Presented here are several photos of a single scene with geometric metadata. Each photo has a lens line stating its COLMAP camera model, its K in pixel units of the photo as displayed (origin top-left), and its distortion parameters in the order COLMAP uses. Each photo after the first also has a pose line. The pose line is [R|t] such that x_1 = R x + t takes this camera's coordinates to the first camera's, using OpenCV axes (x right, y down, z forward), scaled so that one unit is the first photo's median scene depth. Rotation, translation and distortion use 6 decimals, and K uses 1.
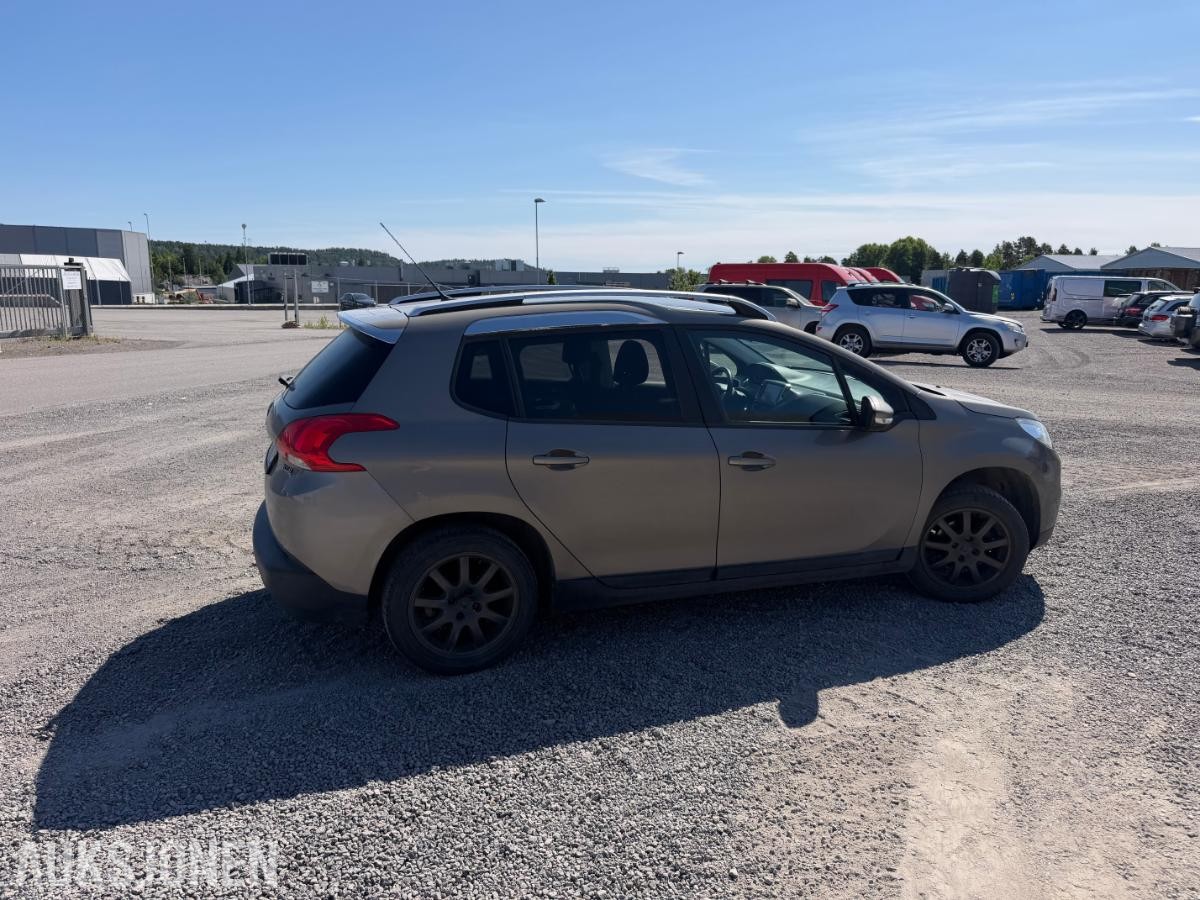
lens RADIAL K [[832.5, 0, 600.0], [0, 832.5, 450.0], [0, 0, 1]] dist [0.096892, -0.163777]
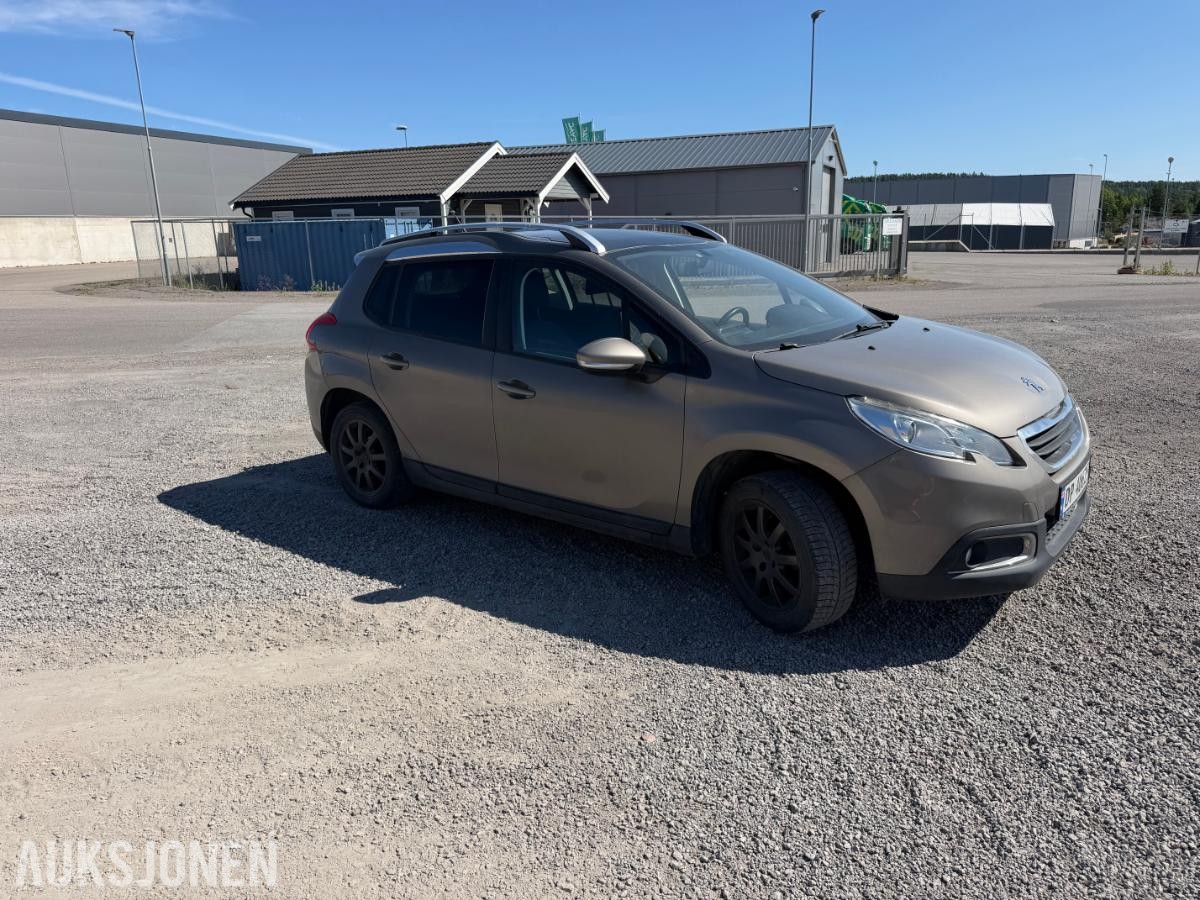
lens RADIAL K [[833.9, 0, 602.6], [0, 833.9, 437.9], [0, 0, 1]] dist [0.059738, -0.084177]
pose [[0.532064, 0.179785, -0.827397, 1.003094], [-0.138772, 0.982499, 0.124249, -0.063617], [0.835255, 0.048711, 0.547701, 0.478202]]
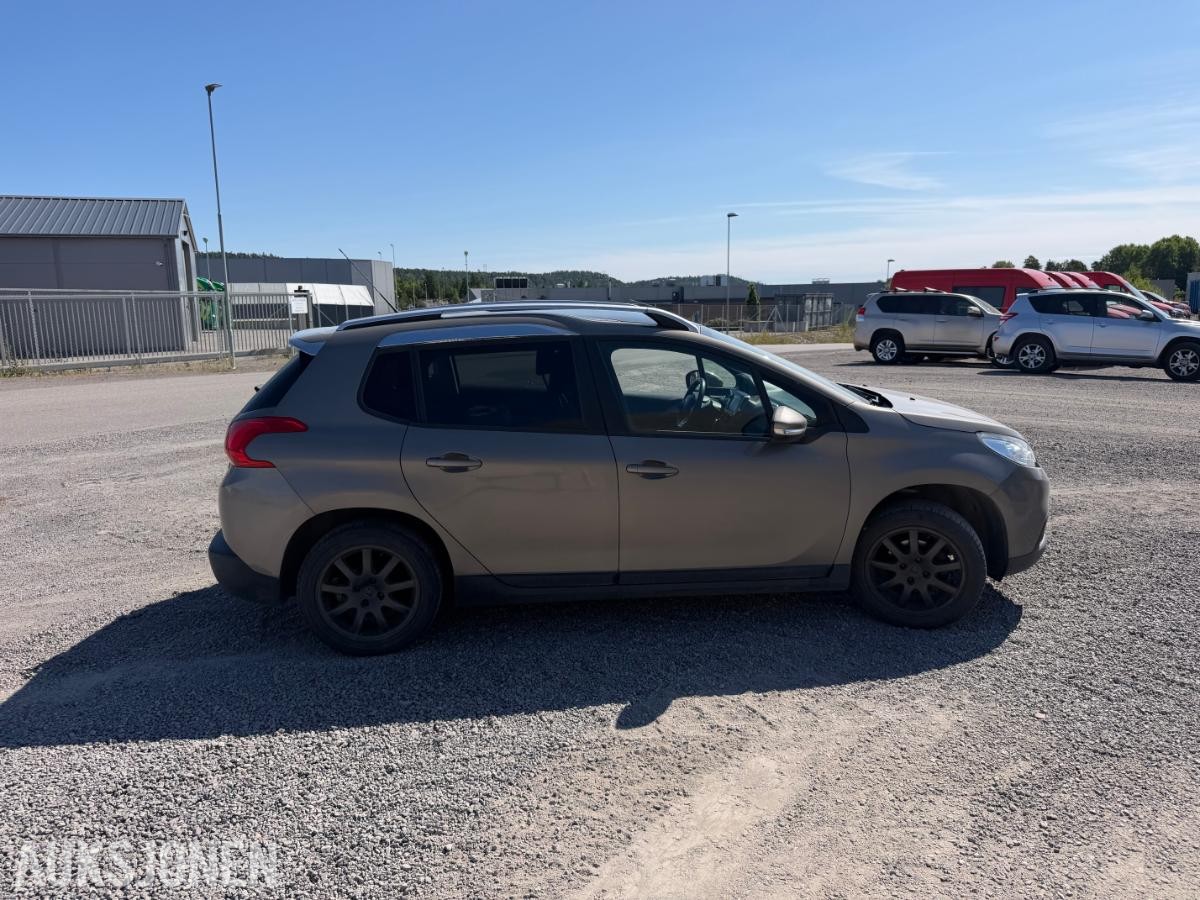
lens RADIAL K [[835.7, 0, 600.0], [0, 835.7, 450.0], [0, 0, 1]] dist [0.059453, -0.083591]
pose [[0.969227, 0.019528, -0.245393, 0.335083], [-0.023994, 0.999596, -0.015223, 0.006002], [0.244996, 0.020642, 0.969304, 0.001523]]
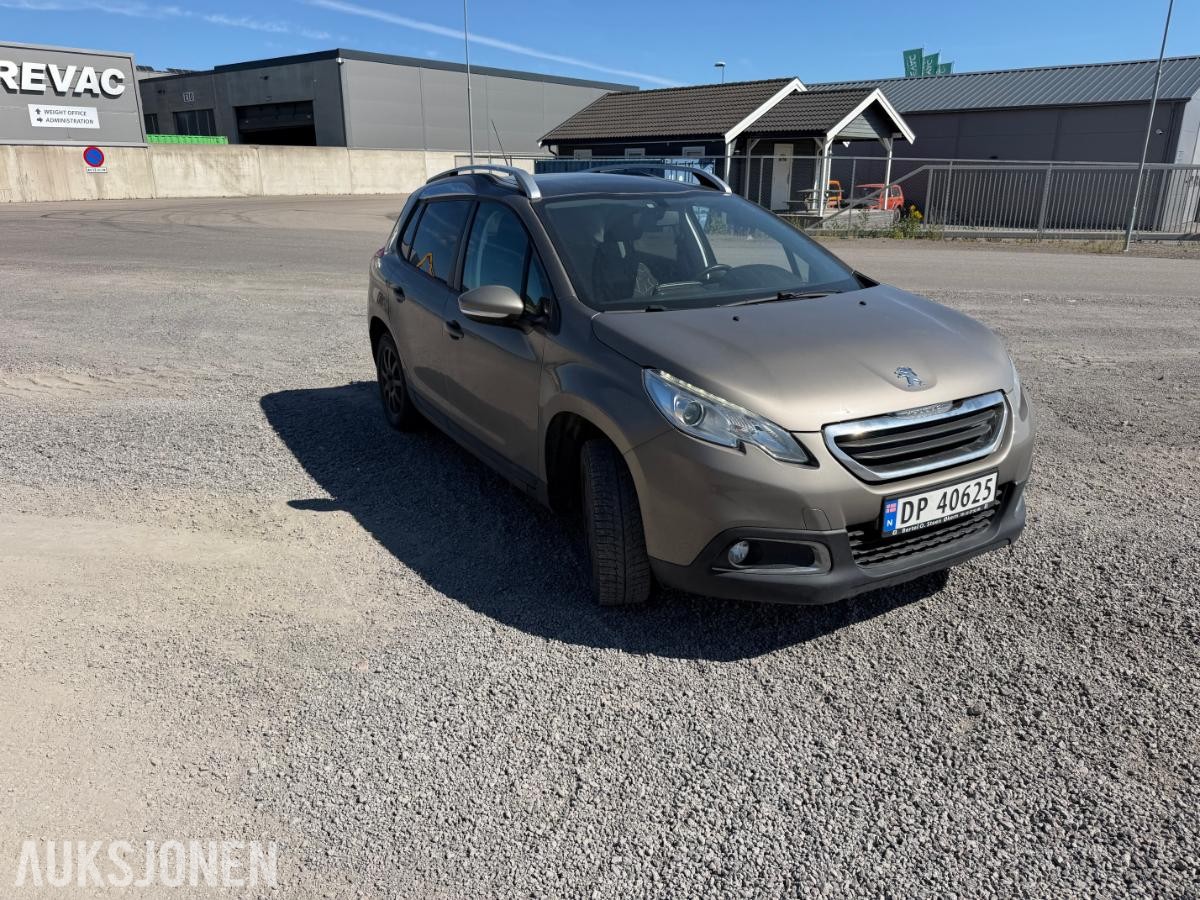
lens RADIAL K [[834.1, 0, 609.7], [0, 834.1, 447.2], [0, 0, 1]] dist [0.052816, -0.083502]
pose [[0.194117, 0.292811, -0.936259, 1.154887], [-0.195611, 0.946800, 0.255552, -0.143105], [0.961278, 0.133536, 0.241067, 0.865831]]
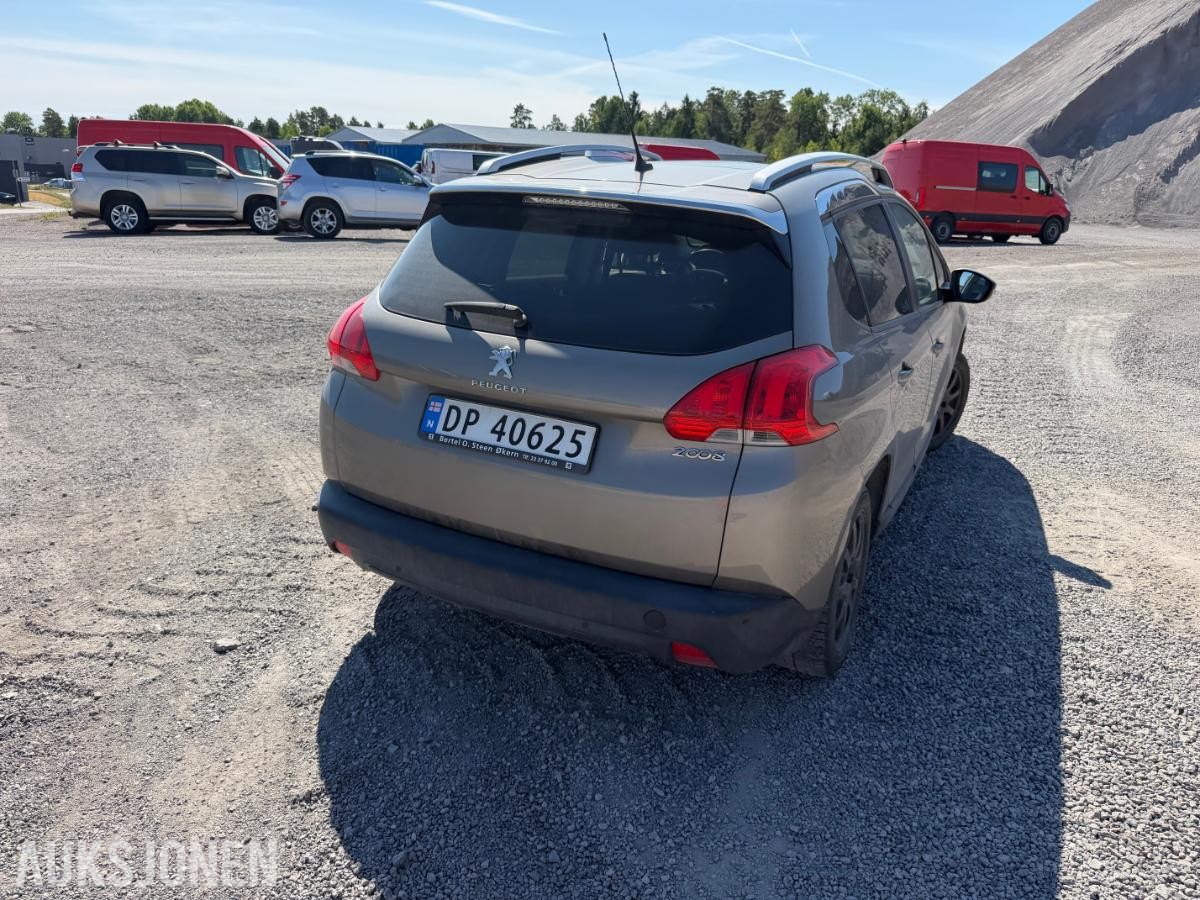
lens RADIAL K [[853.4, 0, 600.0], [0, 853.4, 450.0], [0, 0, 1]] dist [-0.000973, -0.004246]
pose [[0.721399, -0.205523, 0.661320, -0.688596], [0.111212, 0.976934, 0.182294, -0.084120], [-0.683532, -0.057960, 0.727616, 0.496064]]
